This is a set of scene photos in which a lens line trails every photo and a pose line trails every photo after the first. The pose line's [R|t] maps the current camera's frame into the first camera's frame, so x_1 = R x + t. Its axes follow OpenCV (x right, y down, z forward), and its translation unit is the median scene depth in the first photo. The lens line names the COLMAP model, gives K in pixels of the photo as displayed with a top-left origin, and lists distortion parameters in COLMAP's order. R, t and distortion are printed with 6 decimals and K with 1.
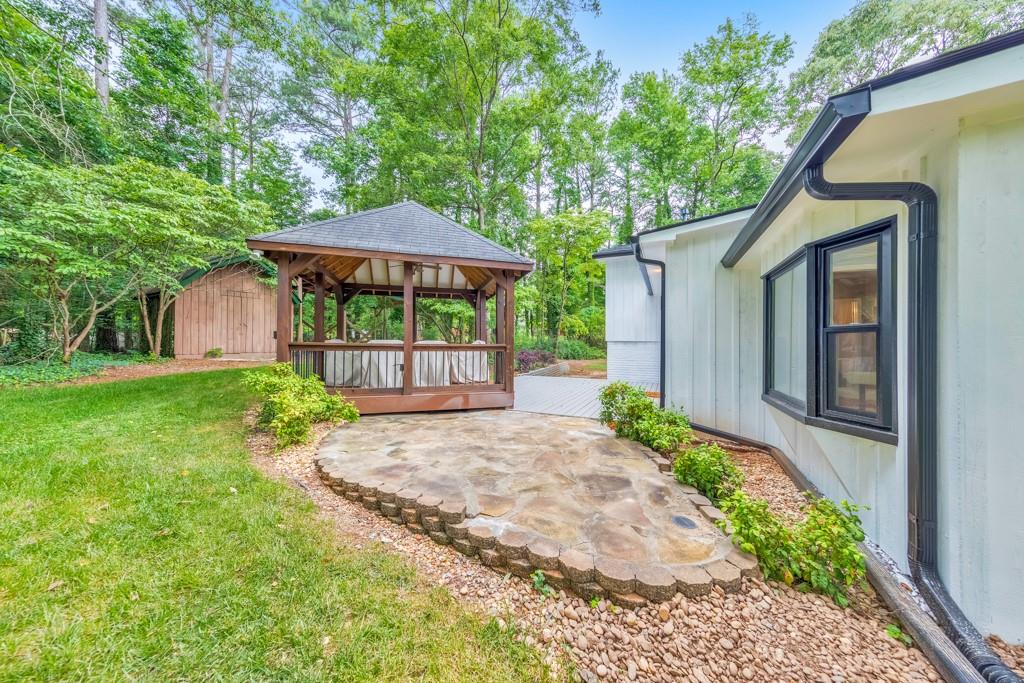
lens RADIAL K [[324.6, 0, 515.7], [0, 324.6, 342.8], [0, 0, 1]] dist [0.008632, -0.000097]
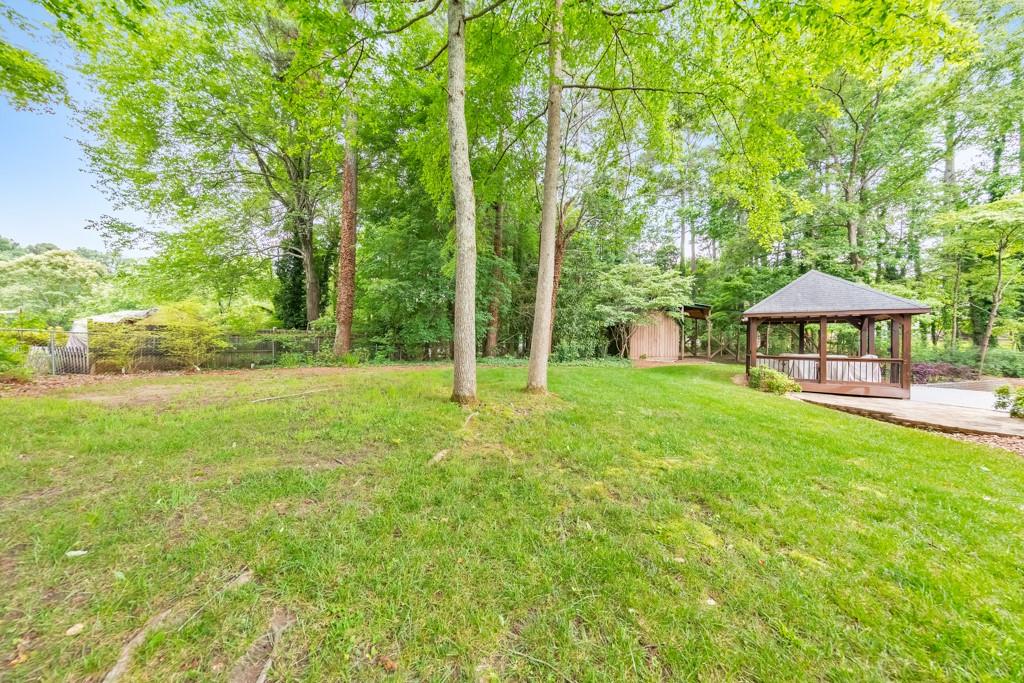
lens RADIAL K [[324.6, 0, 515.7], [0, 324.6, 342.8], [0, 0, 1]] dist [0.008632, -0.000097]
pose [[0.656016, -0.002929, -0.754742, -0.029168], [-0.008273, 0.999904, -0.011072, -0.019516], [0.754702, 0.013508, 0.655929, -0.729468]]
